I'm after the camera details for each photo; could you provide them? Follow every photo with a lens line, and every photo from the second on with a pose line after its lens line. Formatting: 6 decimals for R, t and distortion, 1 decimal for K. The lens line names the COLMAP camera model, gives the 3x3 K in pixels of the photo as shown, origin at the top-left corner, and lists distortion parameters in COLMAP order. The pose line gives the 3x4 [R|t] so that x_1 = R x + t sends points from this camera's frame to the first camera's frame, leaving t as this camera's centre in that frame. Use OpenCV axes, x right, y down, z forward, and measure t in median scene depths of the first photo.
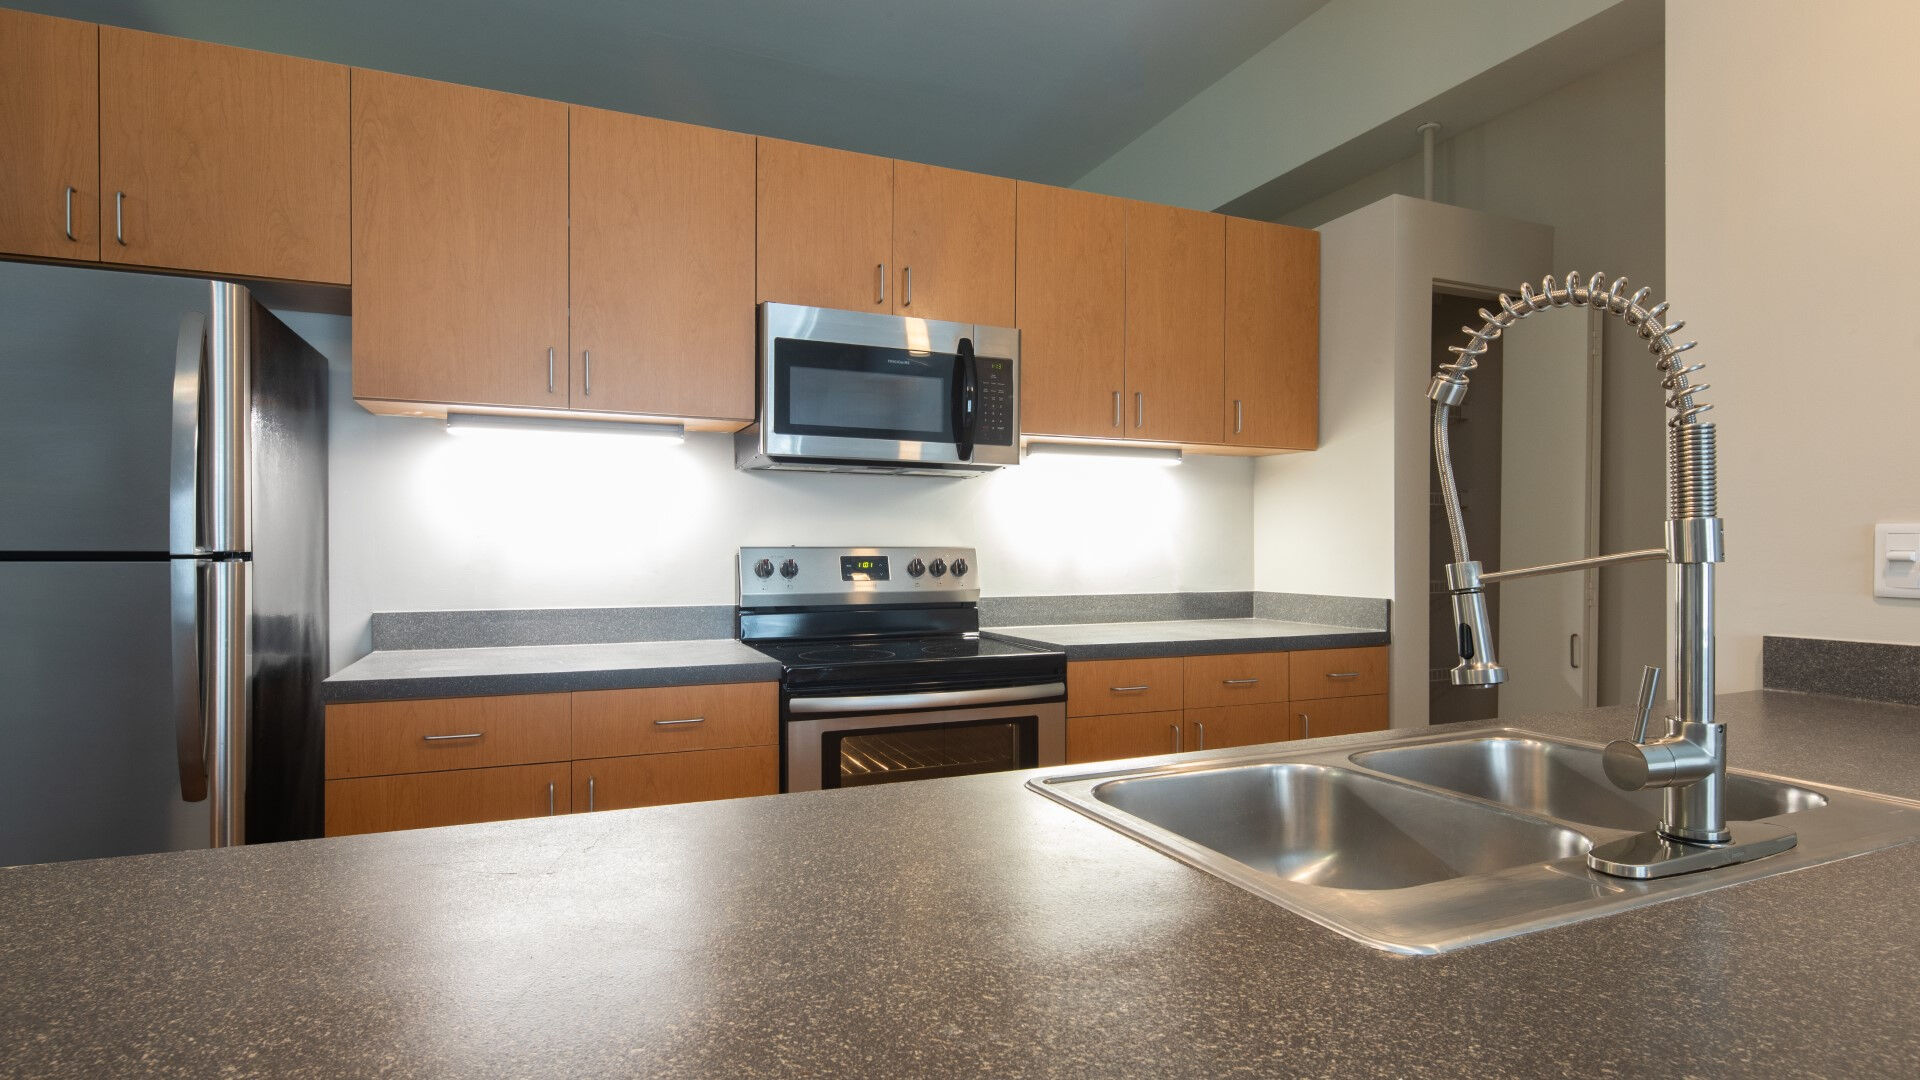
lens RADIAL K [[957.6, 0, 937.5], [0, 957.6, 545.3], [0, 0, 1]] dist [0.002890, -0.001896]
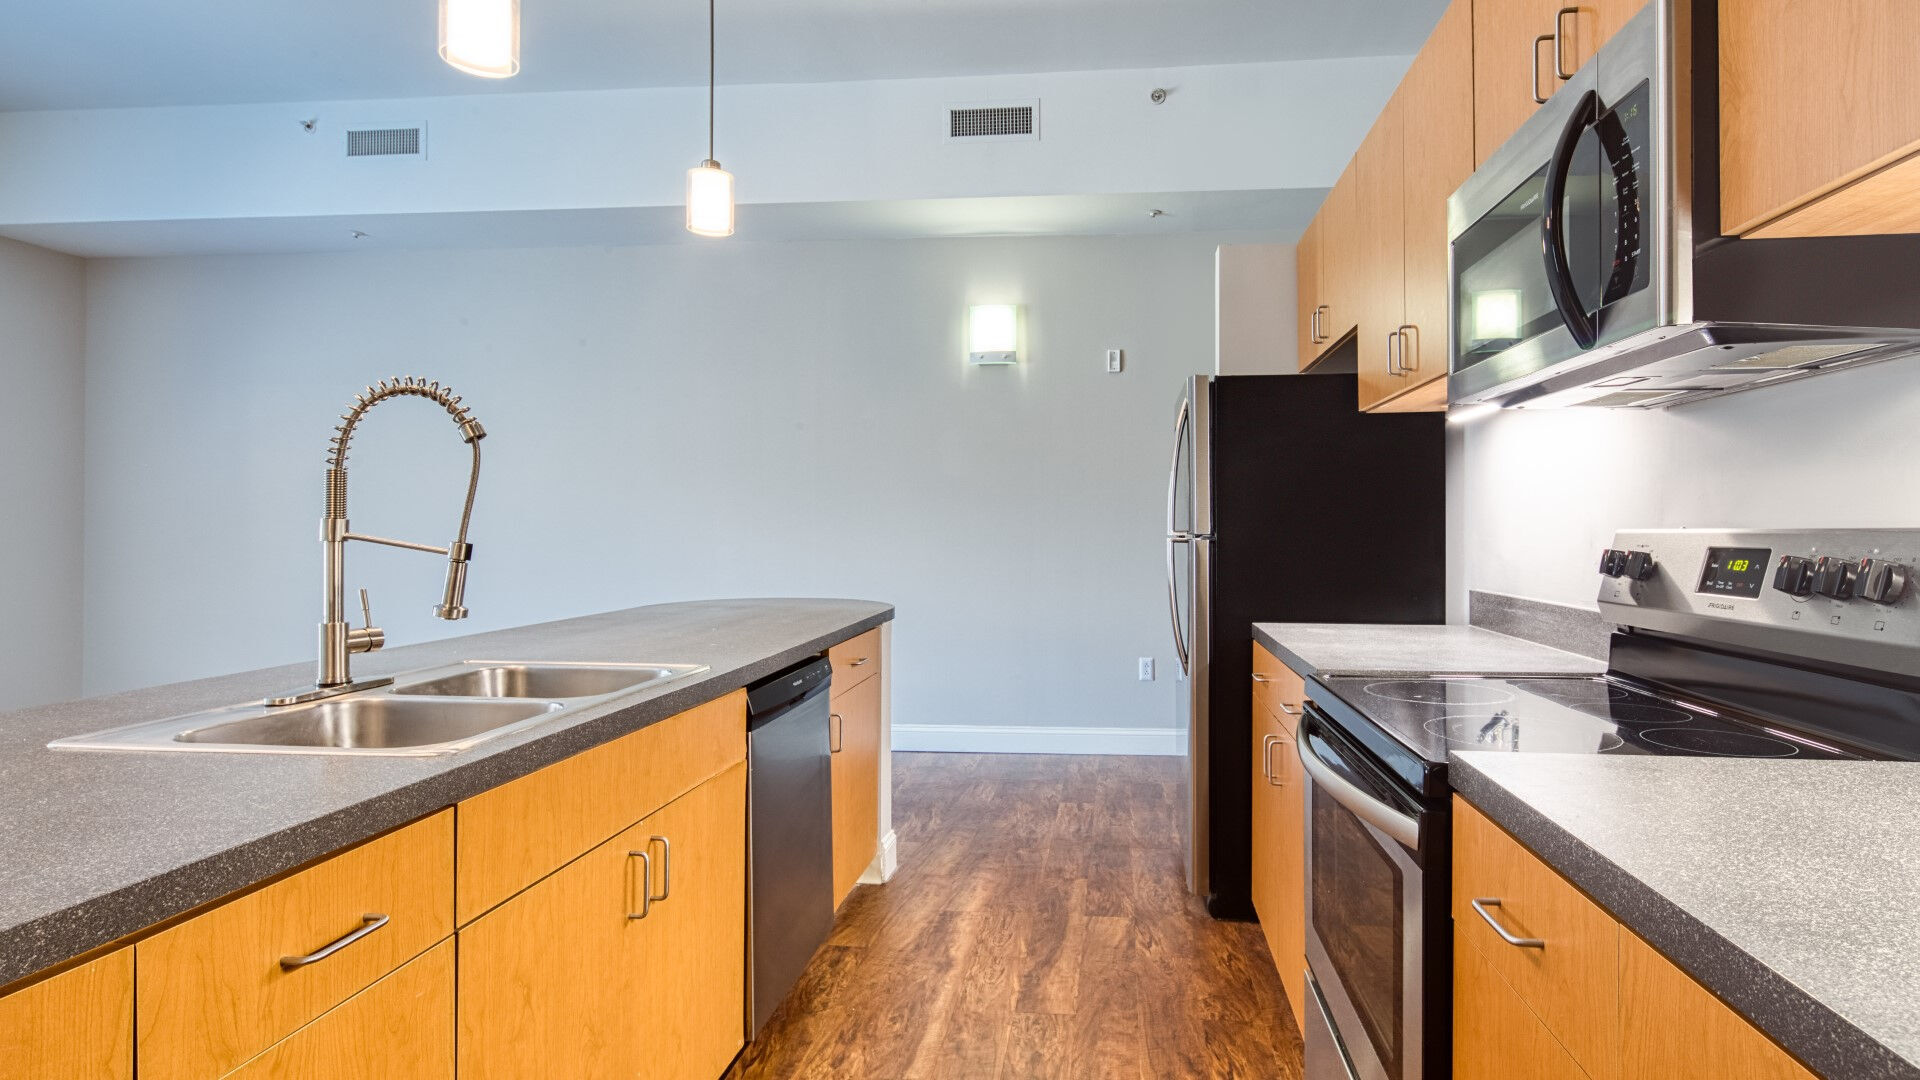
lens RADIAL K [[957.6, 0, 1008.3], [0, 957.6, 529.8], [0, 0, 1]] dist [0.002890, -0.001896]
pose [[-0.474566, -0.003560, -0.880213, 0.555486], [0.000307, 0.999991, -0.004209, 0.005068], [0.880220, -0.002268, -0.474560, 0.959228]]
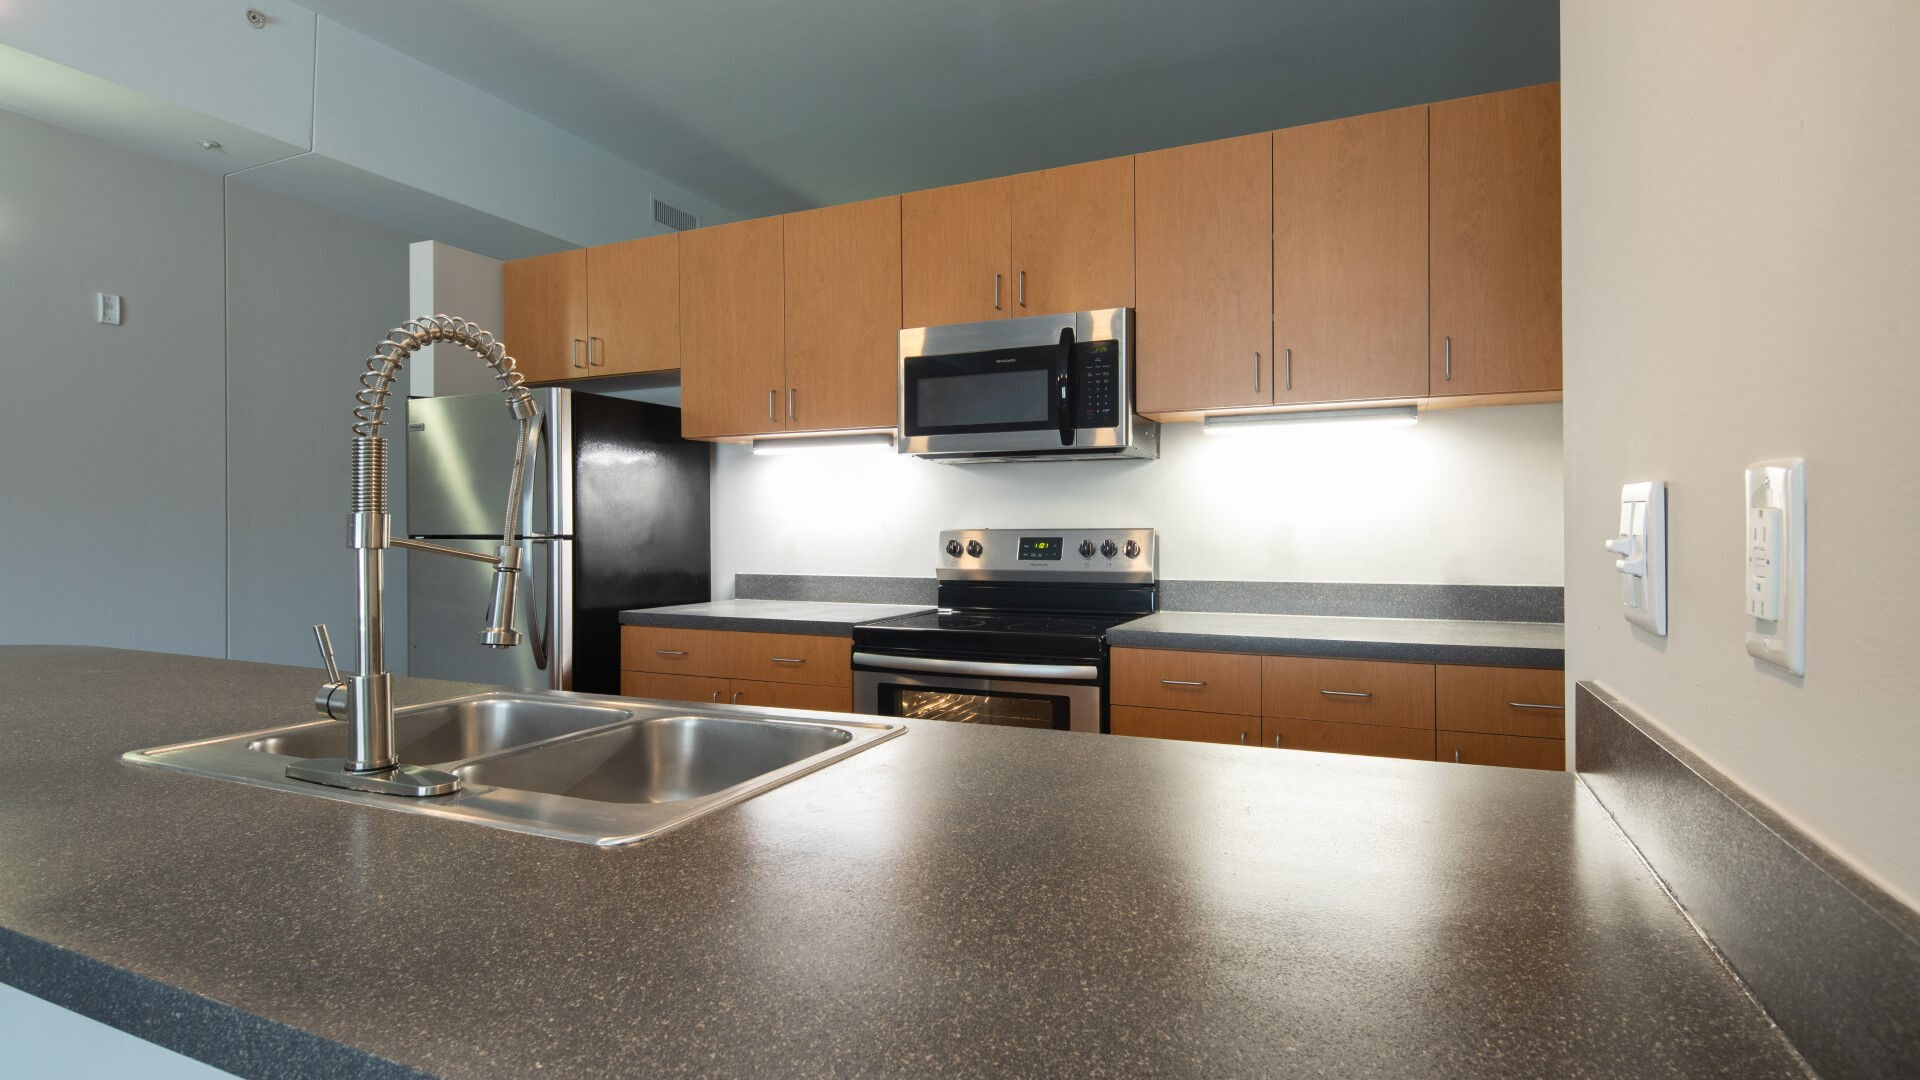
lens RADIAL K [[901.3, 0, 980.1], [0, 901.3, 526.6], [0, 0, 1]] dist [0.017276, 0.000566]
pose [[0.683365, -0.009148, -0.730019, 0.665727], [0.007291, 0.999957, -0.005705, 0.004223], [0.730040, -0.001424, 0.683403, 0.259650]]
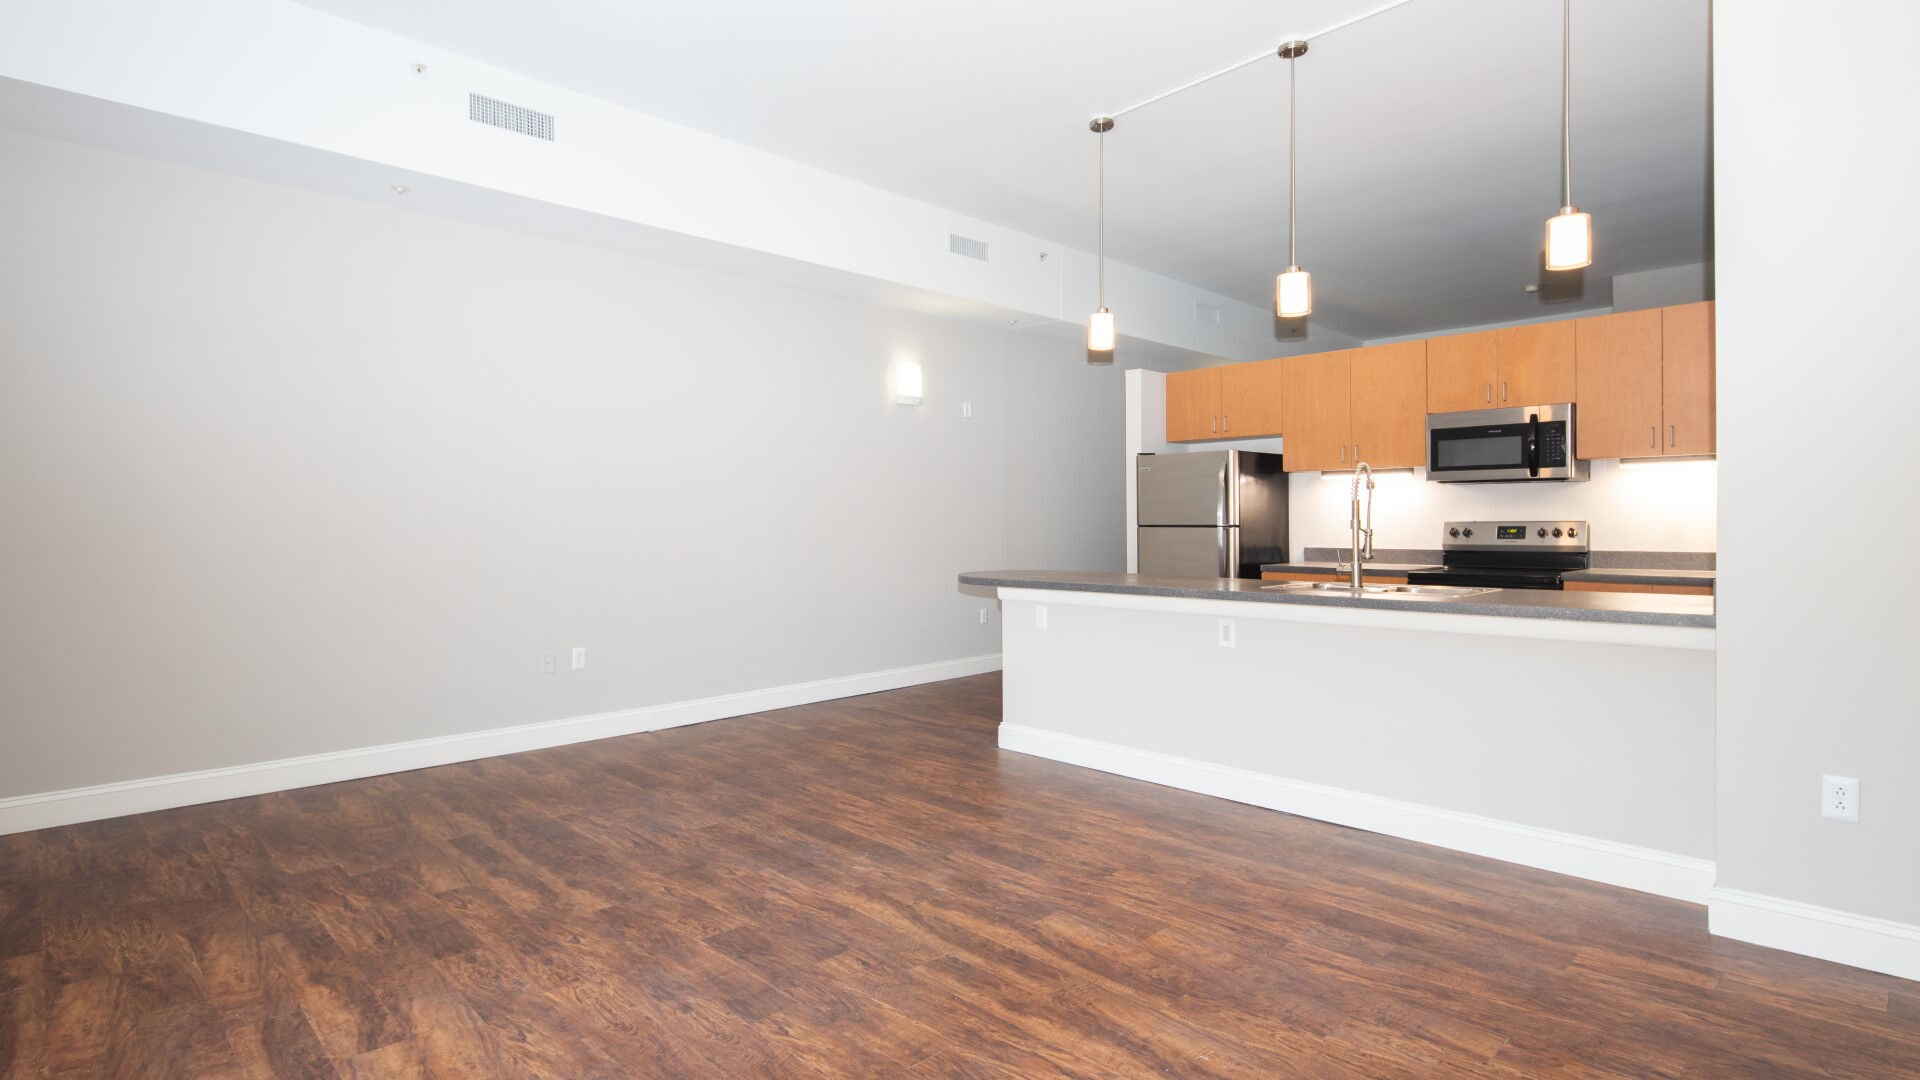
lens RADIAL K [[957.6, 0, 969.5], [0, 957.6, 529.2], [0, 0, 1]] dist [0.002890, -0.001896]
pose [[0.377378, 0.005157, -0.926045, 1.379488], [0.011266, 0.999885, 0.010159, -0.015179], [0.925991, -0.014266, 0.377277, -0.787543]]
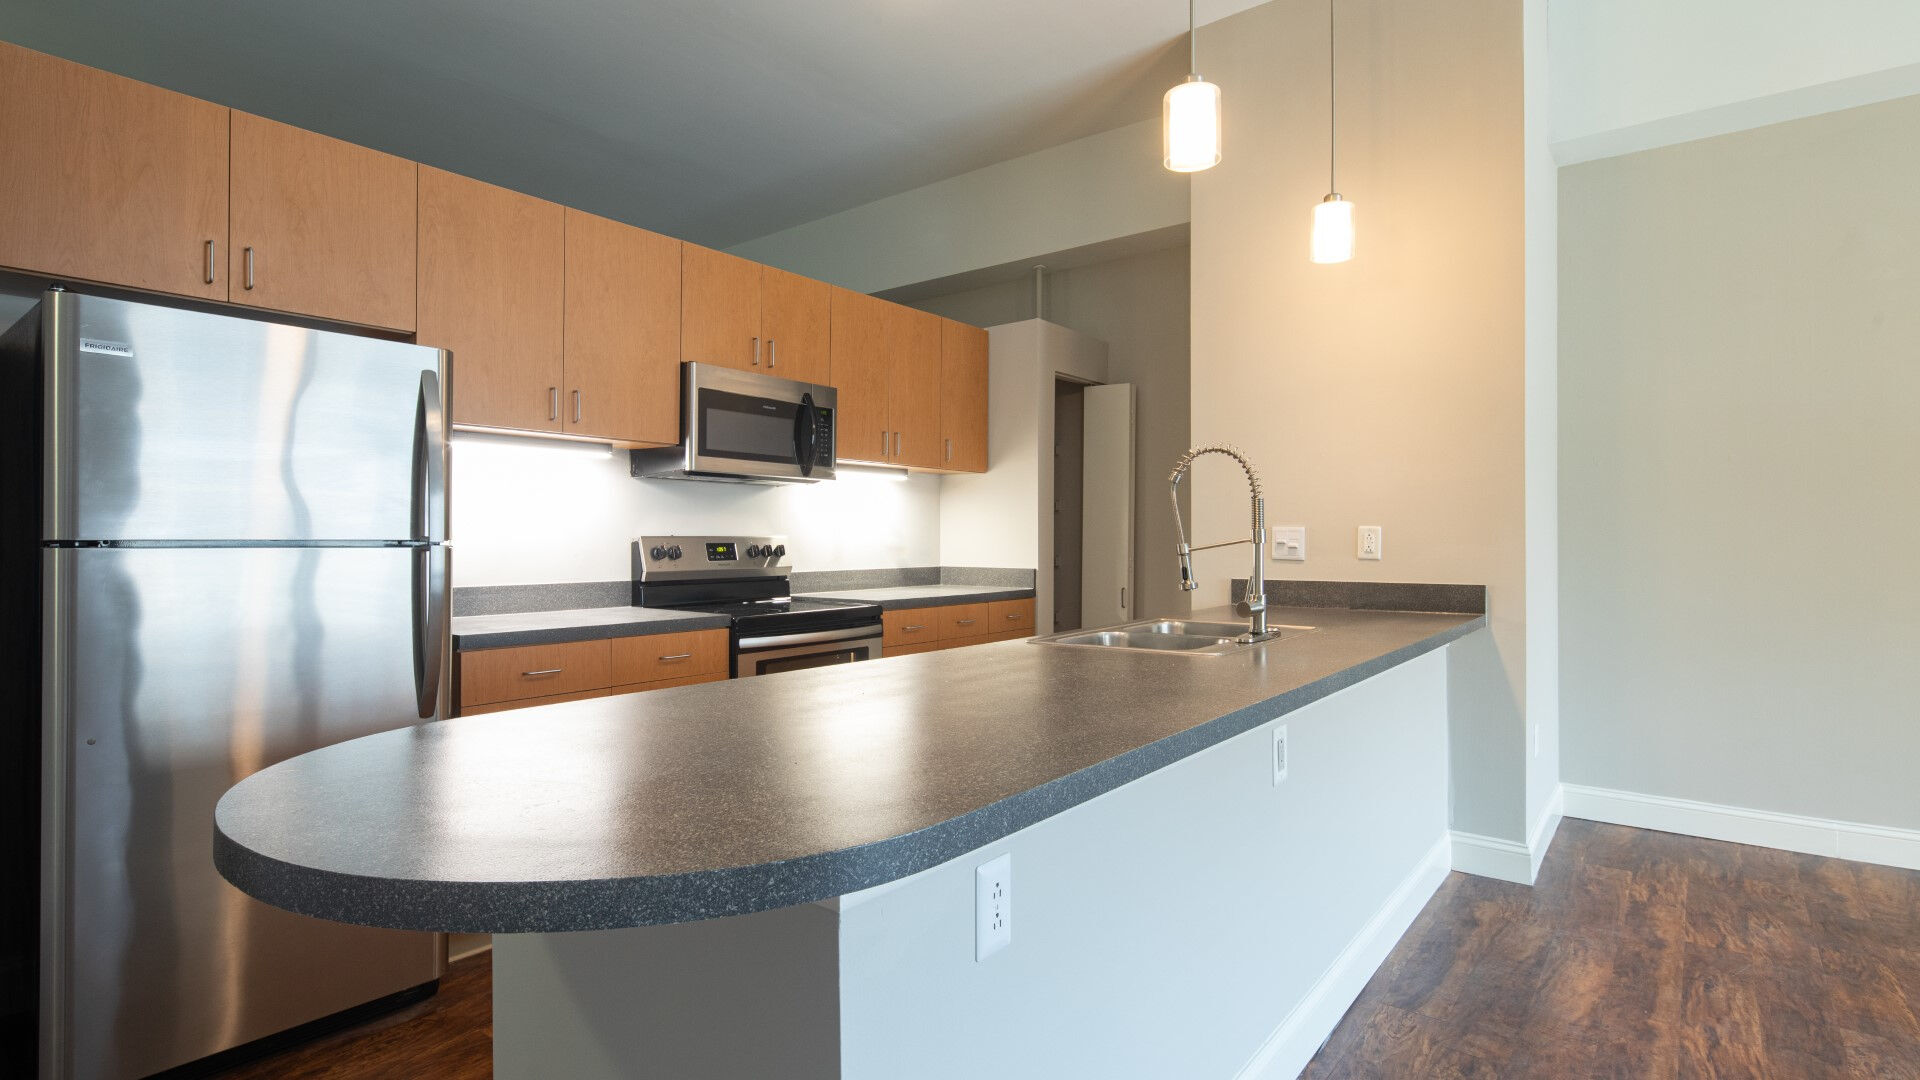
lens RADIAL K [[957.6, 0, 946.2], [0, 957.6, 528.7], [0, 0, 1]] dist [0.002890, -0.001896]
pose [[0.874066, 0.004465, 0.485787, -0.483830], [-0.002289, 0.999985, -0.005073, -0.003051], [-0.485802, 0.003323, 0.874063, -0.367592]]
